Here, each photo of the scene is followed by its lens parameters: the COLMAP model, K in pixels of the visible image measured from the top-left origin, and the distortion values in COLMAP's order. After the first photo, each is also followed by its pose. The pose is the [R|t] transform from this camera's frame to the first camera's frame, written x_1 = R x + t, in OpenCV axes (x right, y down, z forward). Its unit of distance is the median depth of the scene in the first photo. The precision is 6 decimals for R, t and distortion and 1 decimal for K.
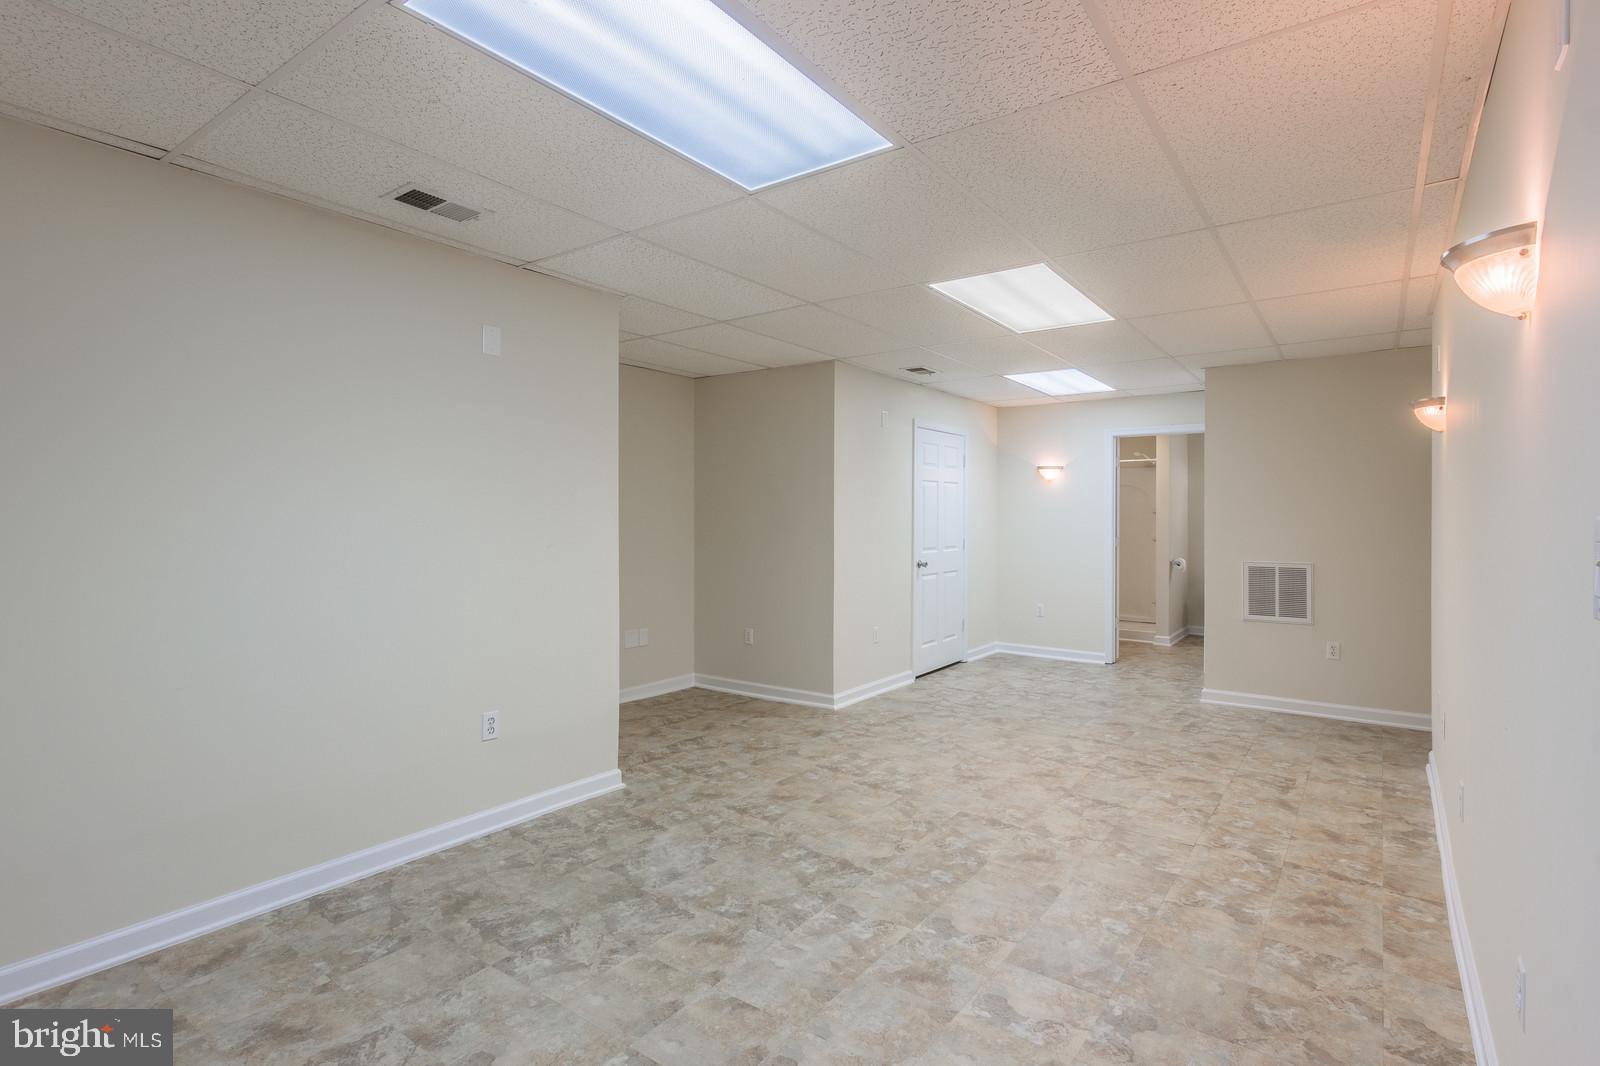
lens RADIAL K [[773.5, 0, 812.8], [0, 773.5, 522.4], [0, 0, 1]] dist [0.003547, -0.002268]
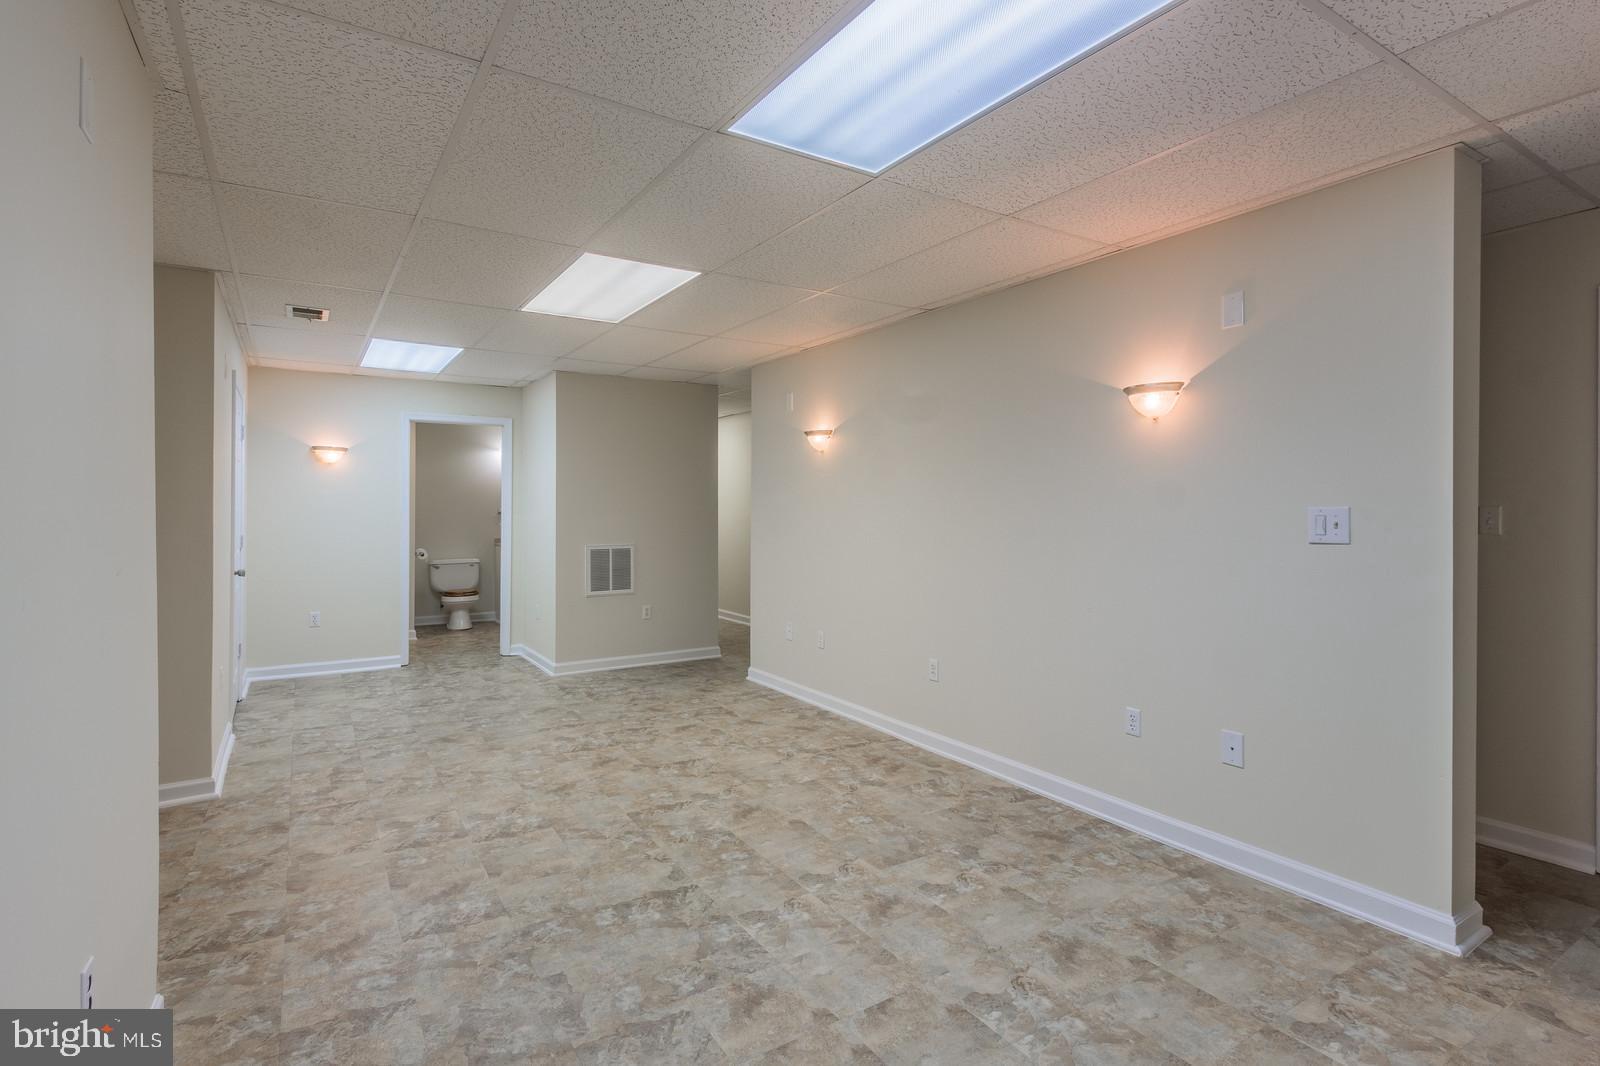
lens RADIAL K [[773.5, 0, 806.8], [0, 773.5, 525.7], [0, 0, 1]] dist [0.003547, -0.002268]
pose [[0.370013, -0.025290, 0.928682, -0.636383], [0.007562, 0.999678, 0.024210, -0.007411], [-0.928996, -0.001936, 0.370086, 0.450190]]
